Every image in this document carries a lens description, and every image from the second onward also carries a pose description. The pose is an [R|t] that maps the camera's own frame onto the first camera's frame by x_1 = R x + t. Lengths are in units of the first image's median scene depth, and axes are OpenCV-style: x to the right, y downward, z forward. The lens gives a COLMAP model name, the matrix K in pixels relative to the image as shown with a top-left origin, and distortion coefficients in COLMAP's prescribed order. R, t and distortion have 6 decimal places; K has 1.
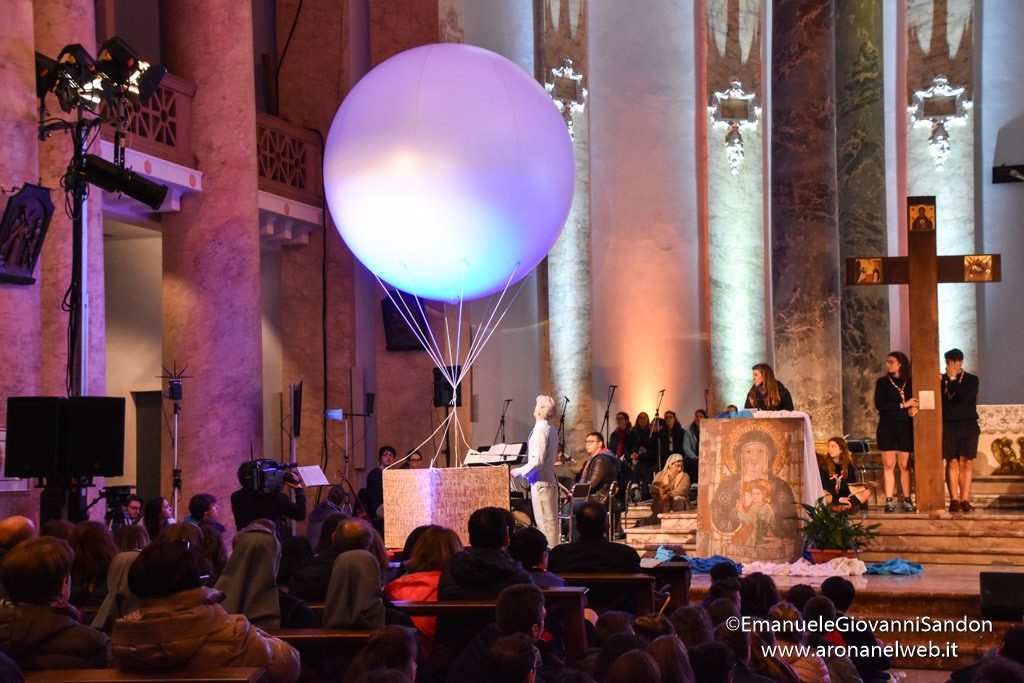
lens RADIAL K [[2059.7, 0, 512.0], [0, 2059.7, 341.5], [0, 0, 1]] dist [0.520641, 0.485758]
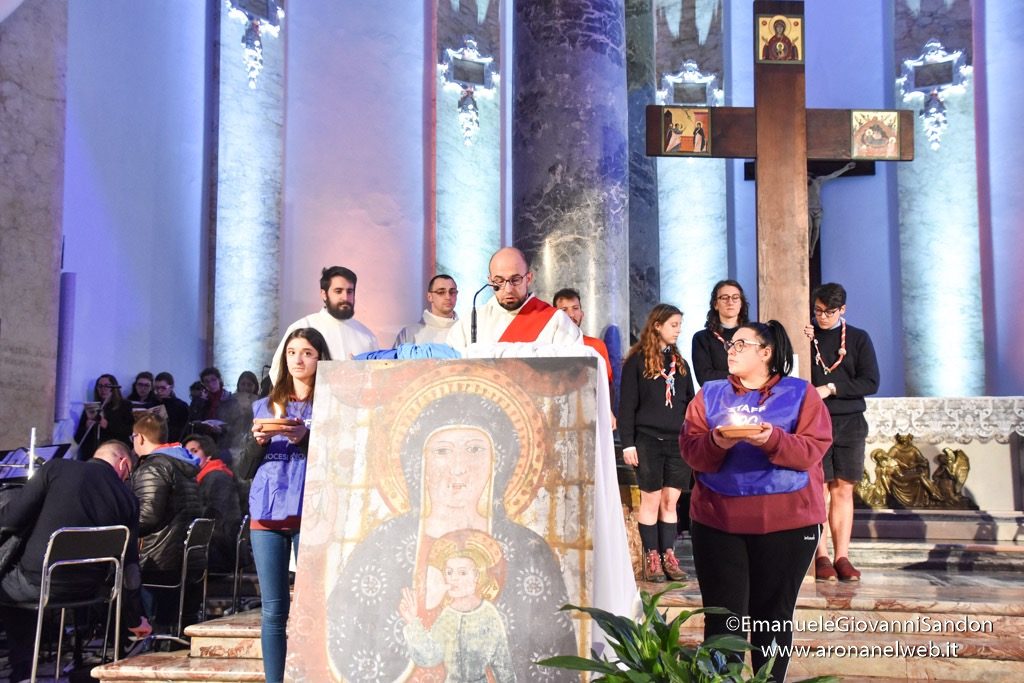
lens RADIAL K [[1145.3, 0, 512.0], [0, 1145.3, 341.5], [0, 0, 1]] dist [0.067364, 0.001963]
pose [[0.991118, 0.032031, 0.129070, 0.070622], [-0.023261, 0.997353, -0.068889, 0.033670], [-0.130935, 0.065275, 0.989240, 0.568013]]
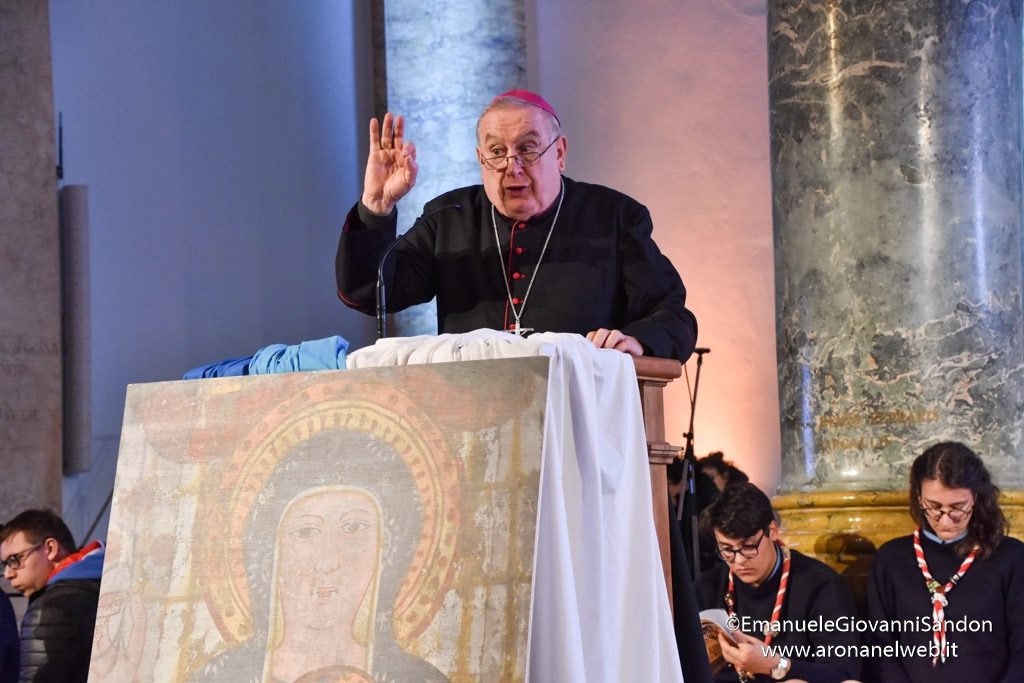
lens RADIAL K [[2711.8, 0, 512.0], [0, 2711.8, 341.5], [0, 0, 1]] dist [0.980573, 0.460866]
pose [[0.979853, -0.027908, -0.197761, 0.133531], [0.022738, 0.999339, -0.028363, 0.029929], [0.198422, 0.023295, 0.979840, 0.520499]]
